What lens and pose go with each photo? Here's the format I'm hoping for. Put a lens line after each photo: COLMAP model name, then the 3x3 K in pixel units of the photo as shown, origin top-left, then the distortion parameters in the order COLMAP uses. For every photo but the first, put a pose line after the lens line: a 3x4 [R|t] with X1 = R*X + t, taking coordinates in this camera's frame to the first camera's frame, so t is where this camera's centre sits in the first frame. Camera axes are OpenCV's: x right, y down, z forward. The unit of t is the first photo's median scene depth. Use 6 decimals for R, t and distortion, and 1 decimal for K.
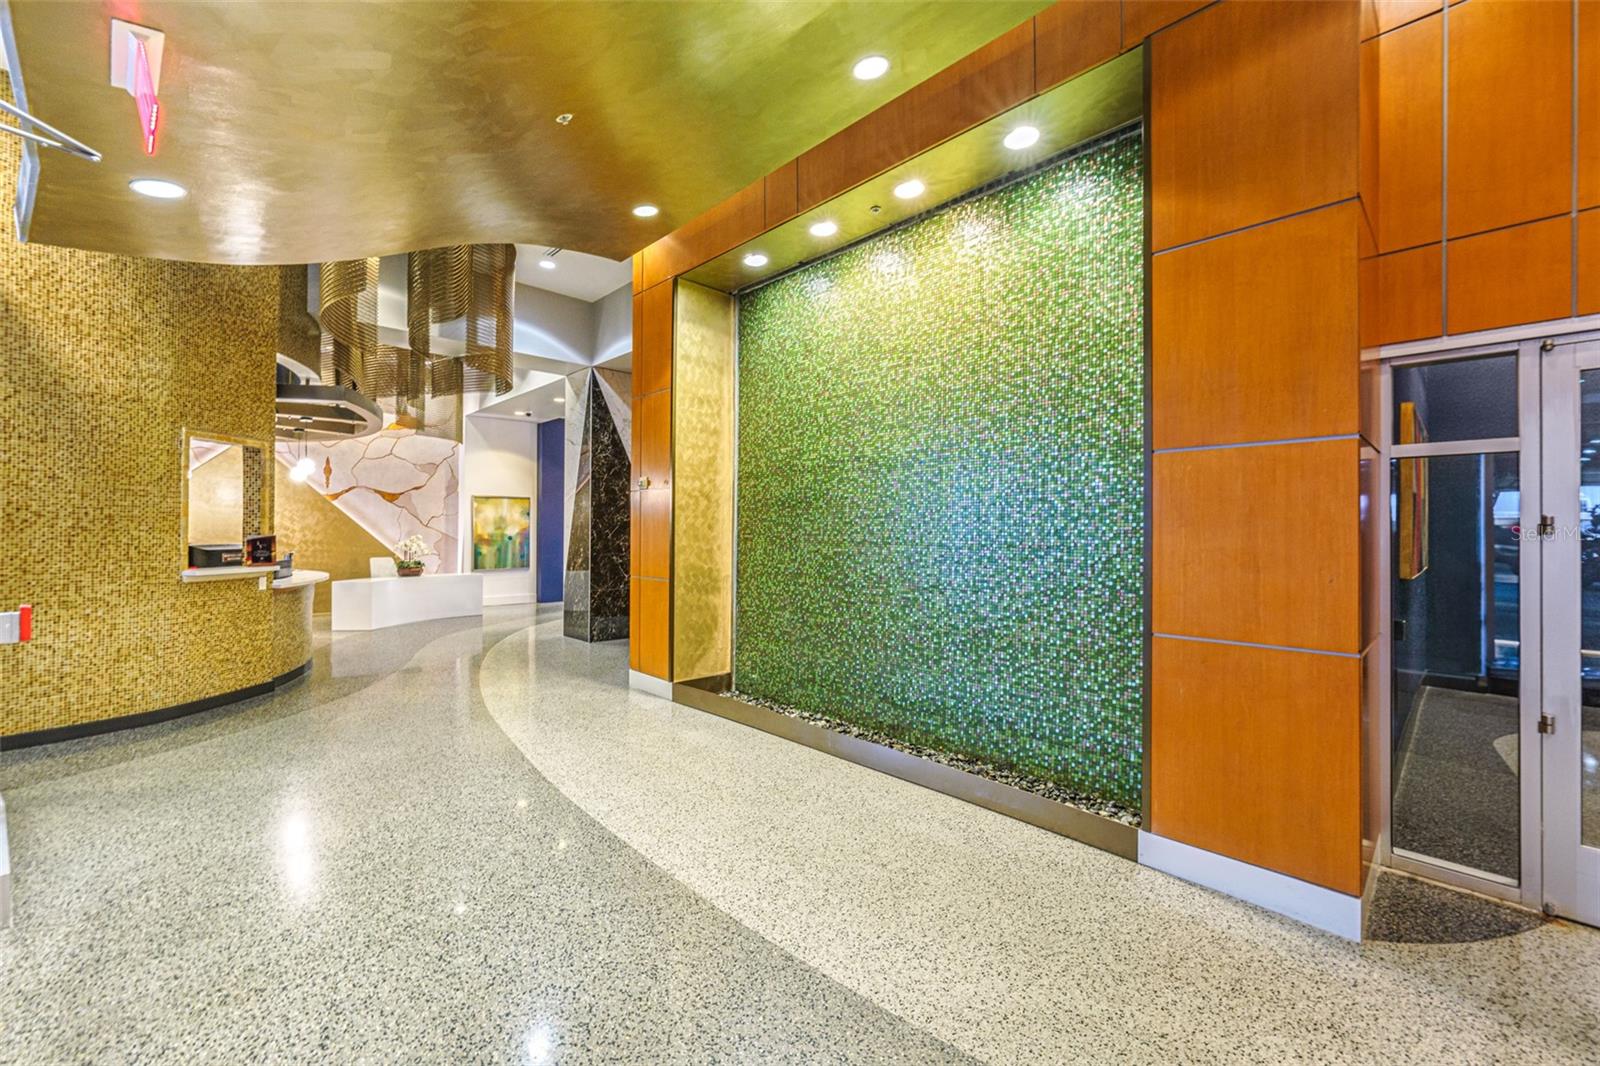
lens RADIAL K [[638.3, 0, 796.7], [0, 638.3, 533.3], [0, 0, 1]] dist [-0.002326, -0.000160]
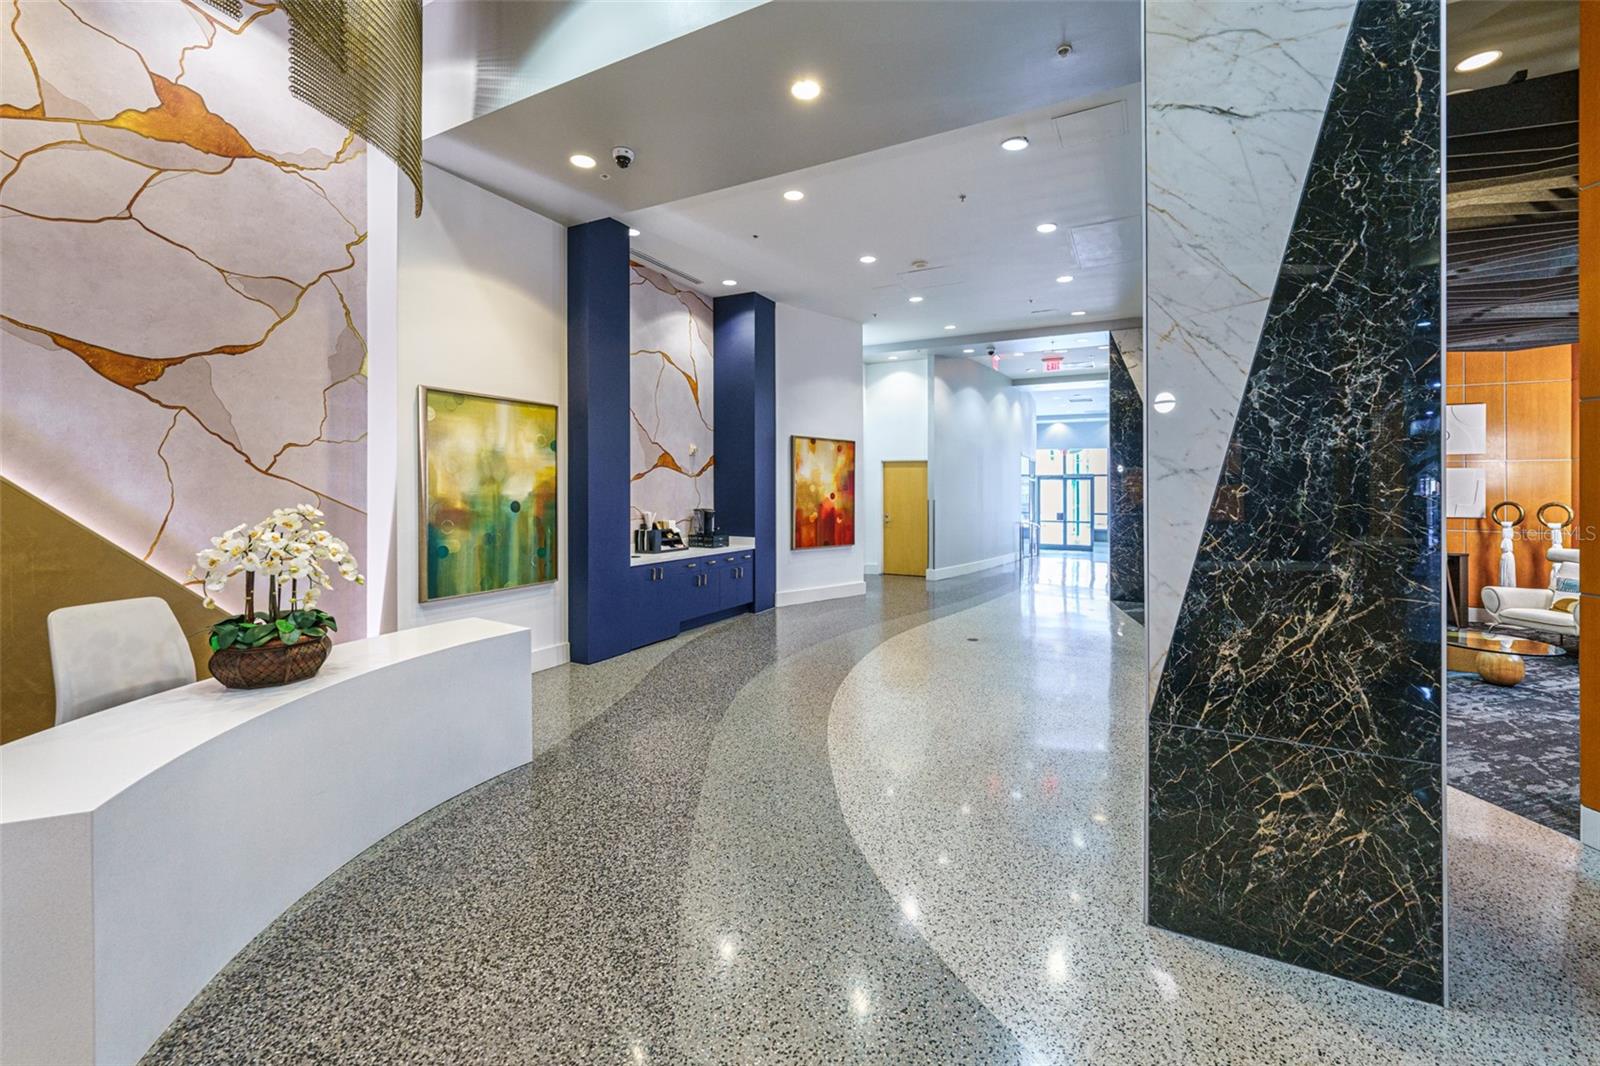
lens RADIAL K [[638.3, 0, 825.2], [0, 638.3, 490.7], [0, 0, 1]] dist [-0.002326, -0.000160]
pose [[0.946052, 0.000781, 0.324014, -0.406687], [-0.001937, 0.999993, 0.003245, -0.003849], [-0.324009, -0.003698, 0.946047, 0.590347]]
